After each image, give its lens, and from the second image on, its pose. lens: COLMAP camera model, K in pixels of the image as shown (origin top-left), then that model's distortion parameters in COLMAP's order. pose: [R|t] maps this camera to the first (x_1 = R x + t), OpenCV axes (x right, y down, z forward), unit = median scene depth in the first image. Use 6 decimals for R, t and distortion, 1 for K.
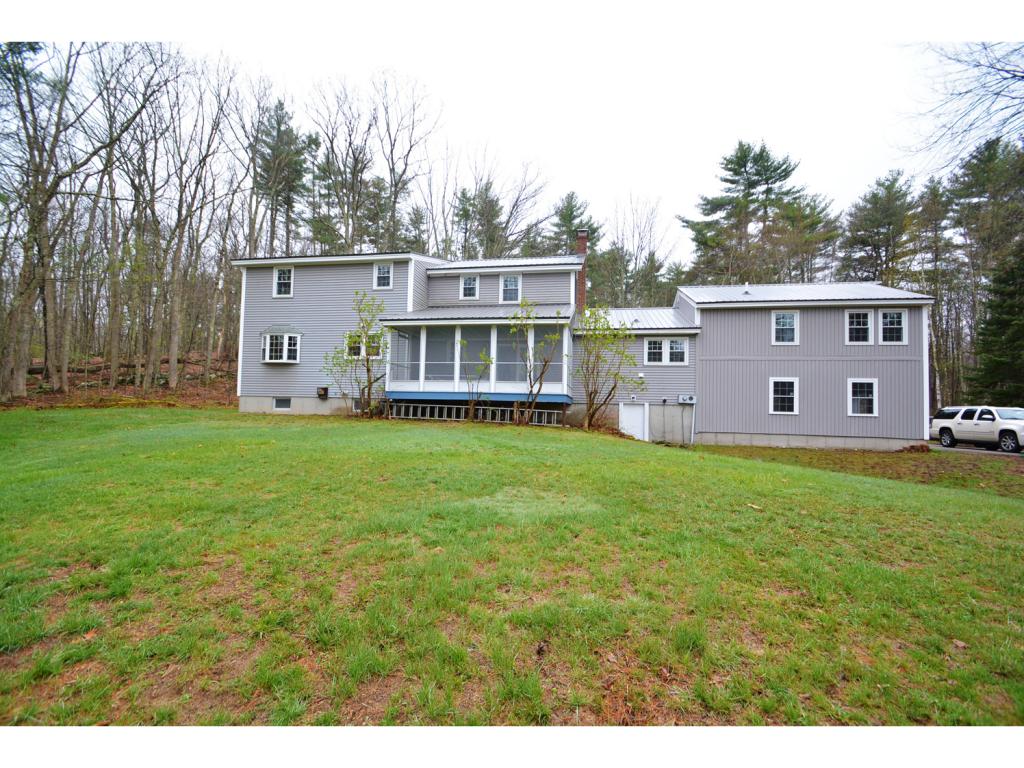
lens RADIAL K [[447.6, 0, 507.5], [0, 447.6, 394.6], [0, 0, 1]] dist [0.012928, -0.016126]
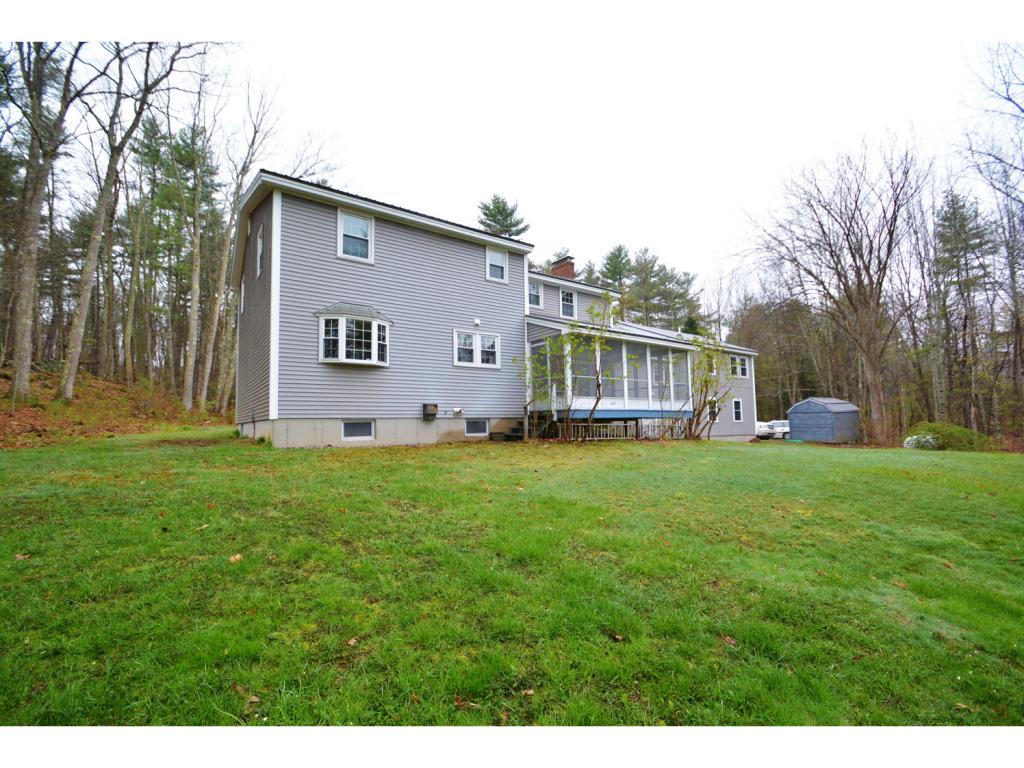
lens RADIAL K [[447.6, 0, 507.5], [0, 447.6, 394.6], [0, 0, 1]] dist [0.012928, -0.016126]
pose [[0.697945, 0.014971, 0.715995, -0.817949], [0.002364, 0.999728, -0.023208, -0.013928], [-0.716148, 0.017890, 0.697720, 0.422258]]
